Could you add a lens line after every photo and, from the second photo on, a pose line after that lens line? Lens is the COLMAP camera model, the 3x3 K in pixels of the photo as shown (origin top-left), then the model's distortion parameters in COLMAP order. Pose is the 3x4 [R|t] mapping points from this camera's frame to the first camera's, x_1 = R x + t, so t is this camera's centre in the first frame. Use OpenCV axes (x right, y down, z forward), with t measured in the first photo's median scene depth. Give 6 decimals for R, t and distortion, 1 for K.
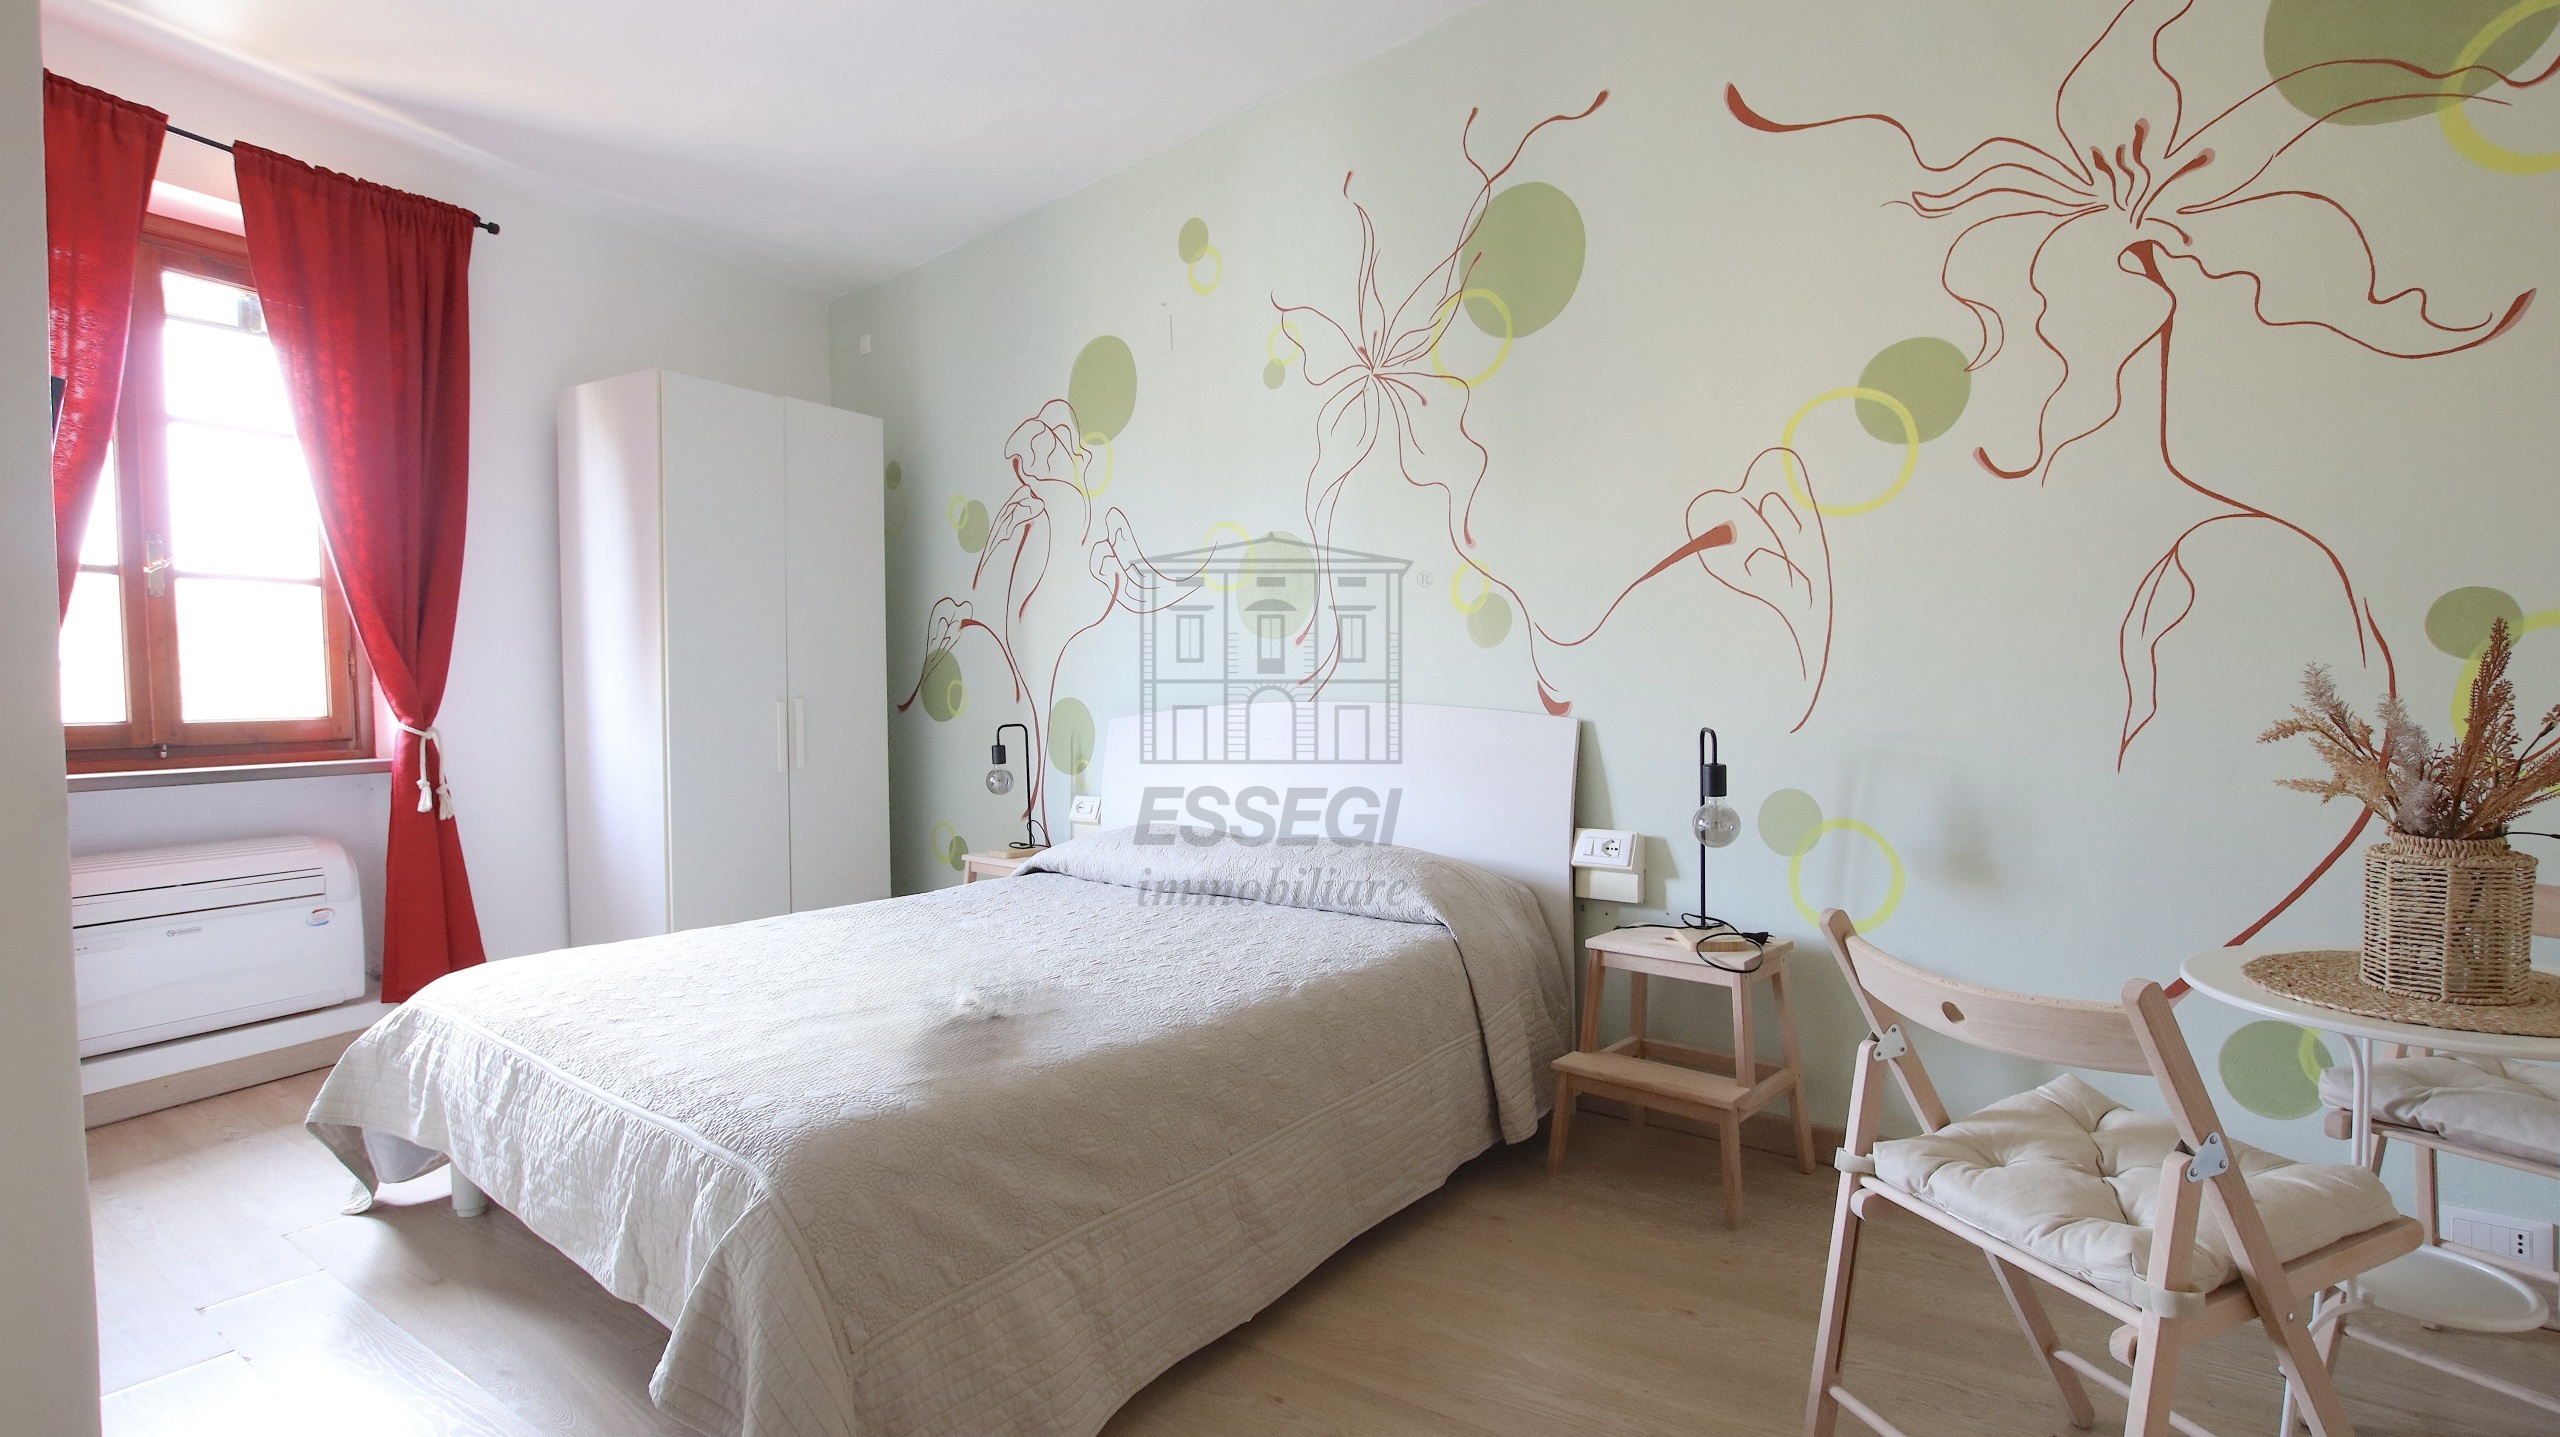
lens RADIAL K [[1201.7, 0, 1285.7], [0, 1201.7, 715.1], [0, 0, 1]] dist [-0.021199, 0.002089]
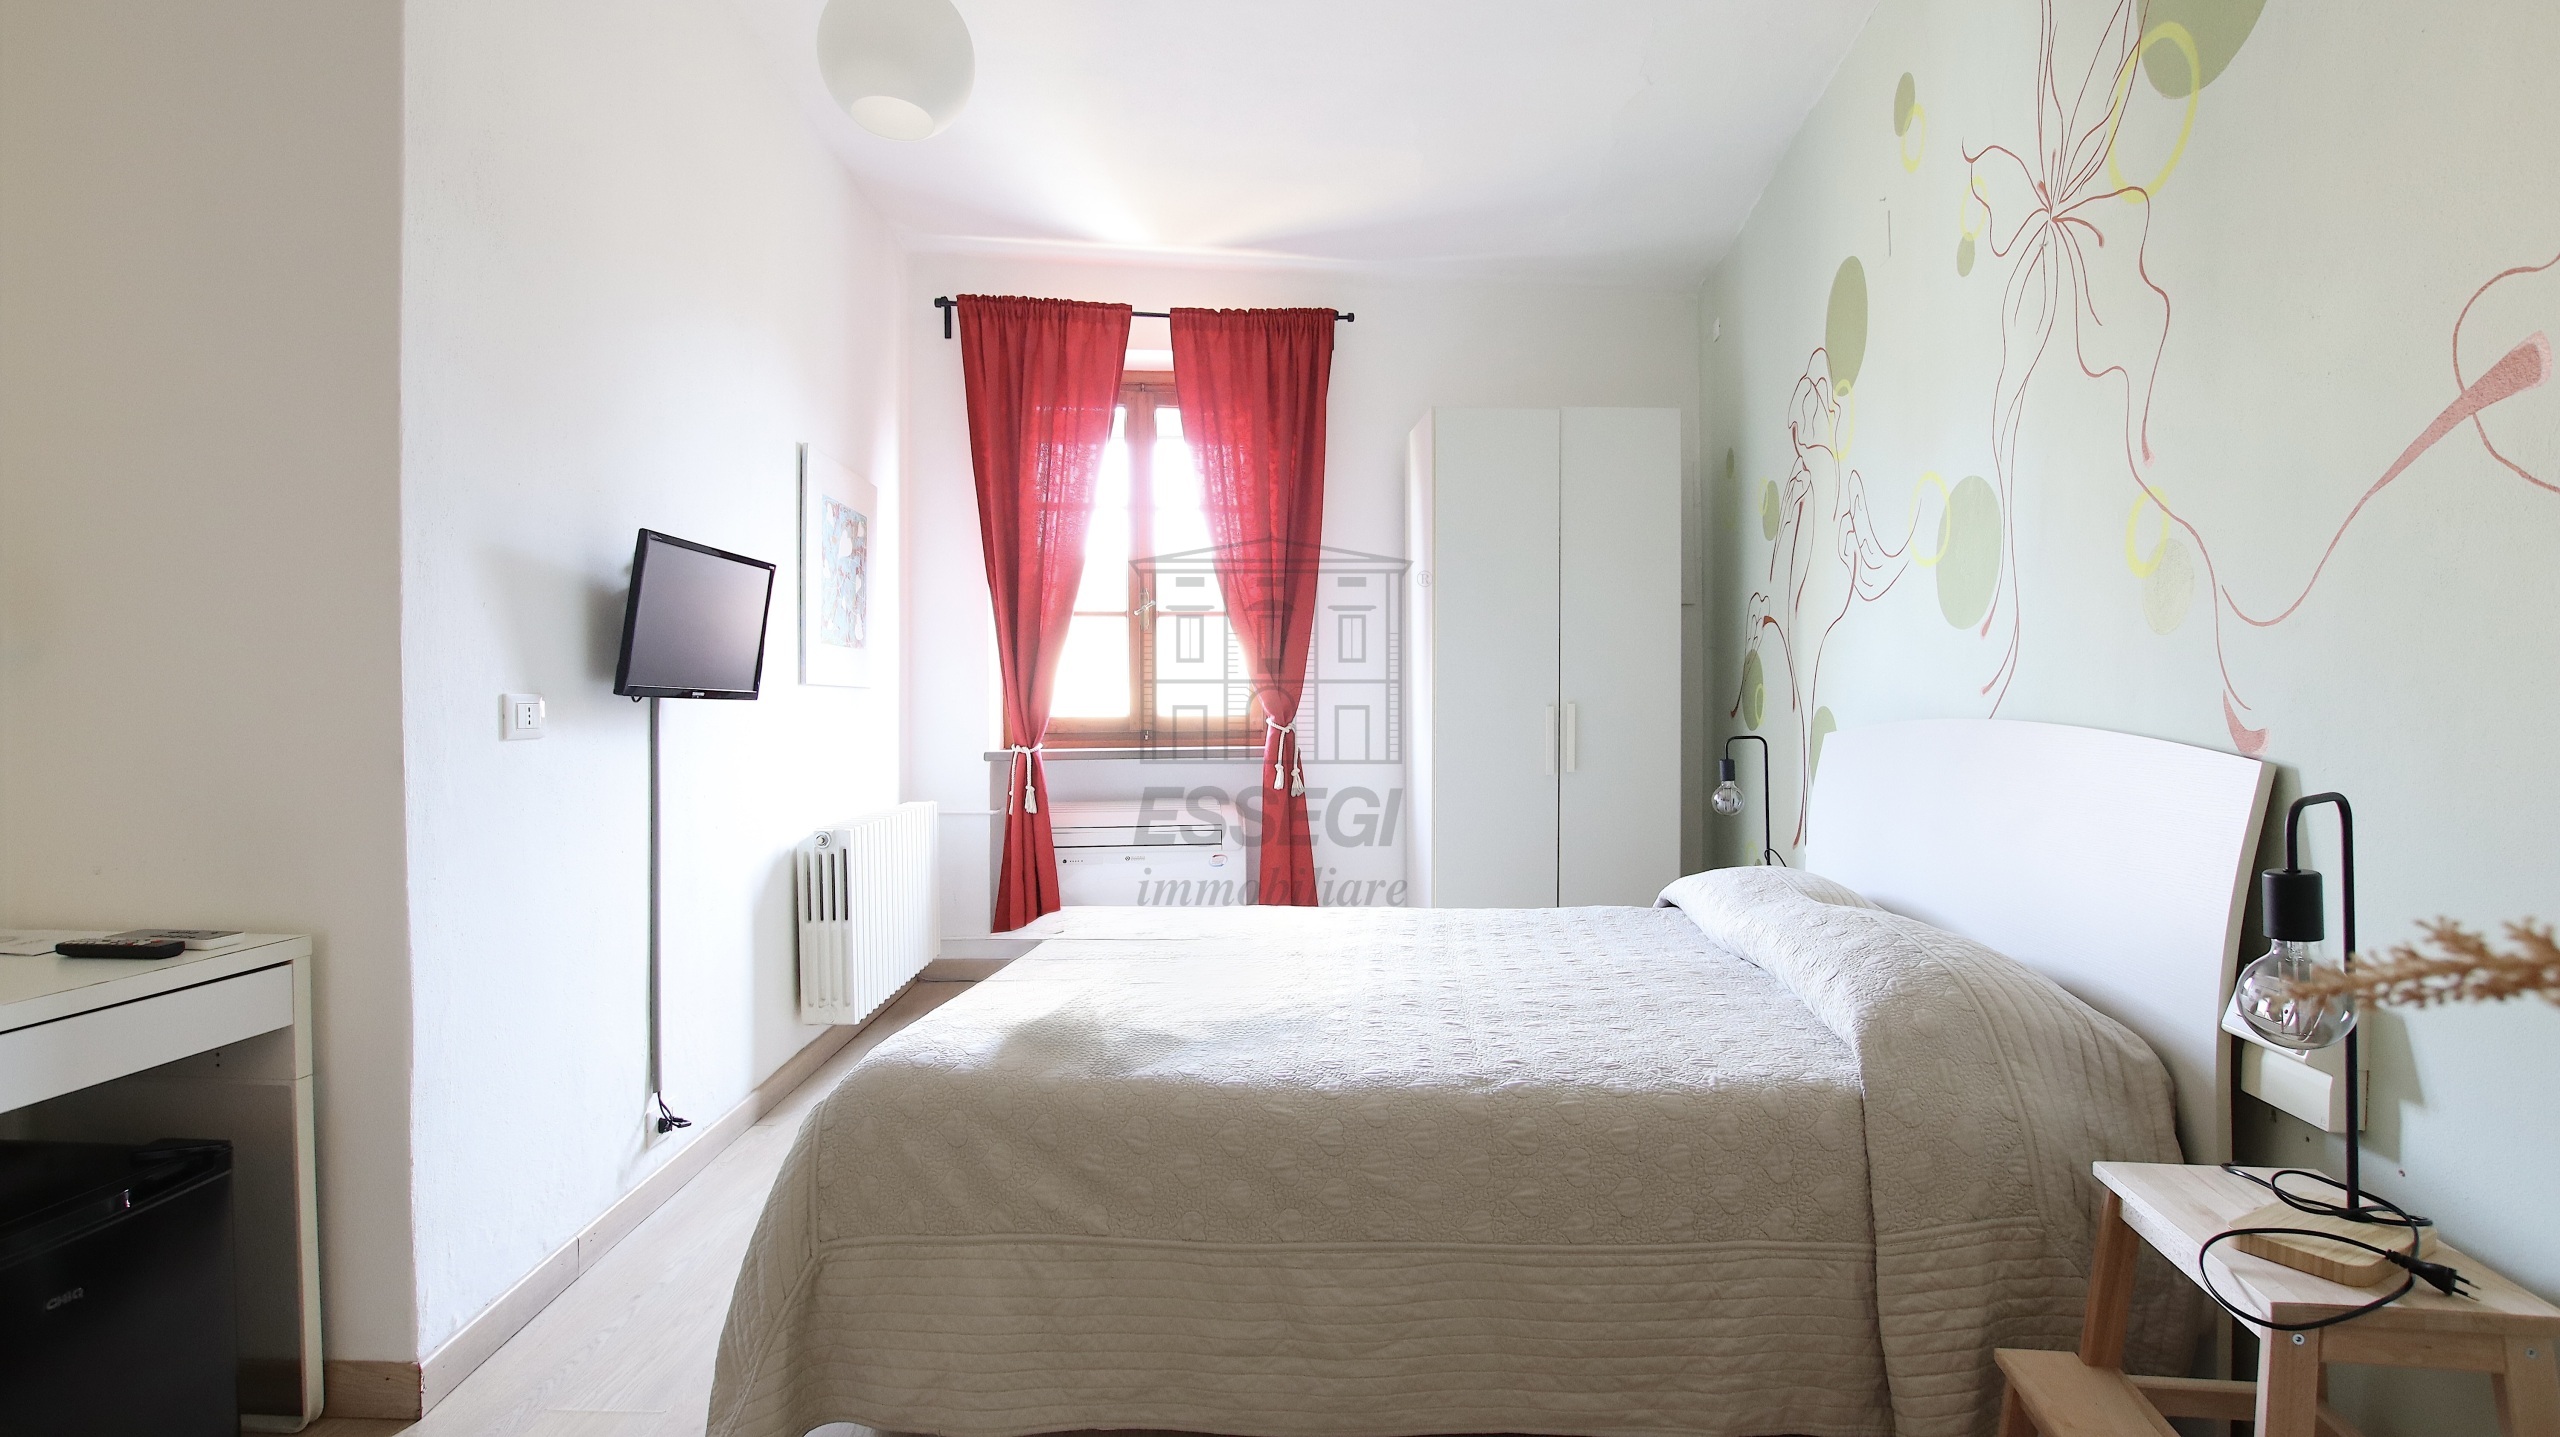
lens RADIAL K [[1201.7, 0, 1279.9], [0, 1201.7, 715.0], [0, 0, 1]] dist [-0.021199, 0.002089]
pose [[0.557806, 0.019311, -0.829747, 0.377276], [-0.019478, 0.999759, 0.010174, -0.012152], [0.829743, 0.010487, 0.558047, 0.292227]]
